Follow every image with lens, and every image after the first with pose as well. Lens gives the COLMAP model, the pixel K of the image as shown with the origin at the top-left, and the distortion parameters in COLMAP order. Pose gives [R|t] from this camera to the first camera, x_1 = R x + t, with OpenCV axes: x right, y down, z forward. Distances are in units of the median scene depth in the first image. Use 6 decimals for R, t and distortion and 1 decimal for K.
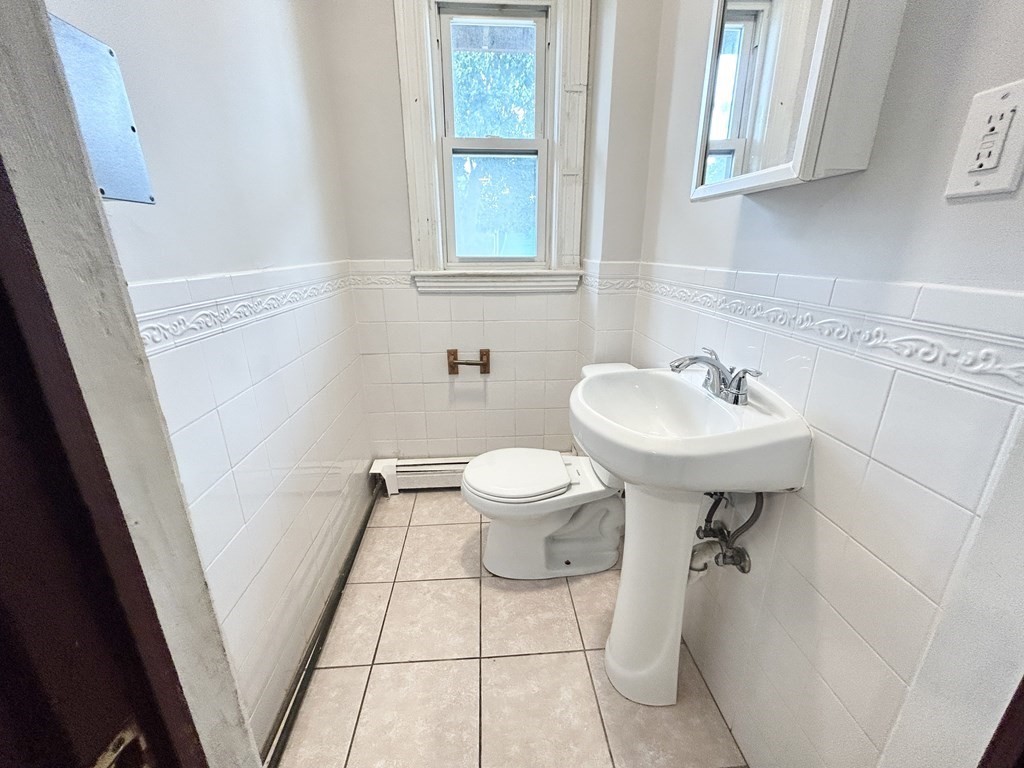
lens RADIAL K [[417.4, 0, 512.3], [0, 417.4, 383.7], [0, 0, 1]] dist [-0.002191, 0.000763]
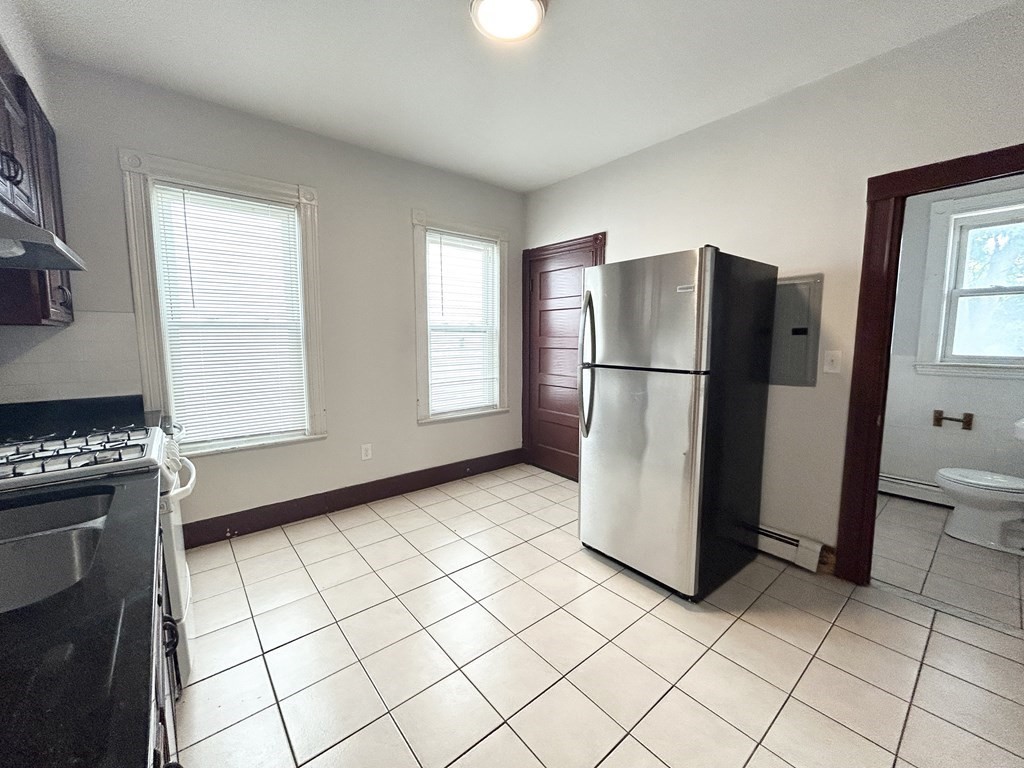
lens RADIAL K [[417.4, 0, 517.3], [0, 417.4, 385.0], [0, 0, 1]] dist [-0.002191, 0.000763]
pose [[0.589704, 0.089328, -0.802664, 0.175152], [-0.253190, 0.964209, -0.078708, 0.358730], [0.766906, 0.249641, 0.591215, -1.196720]]
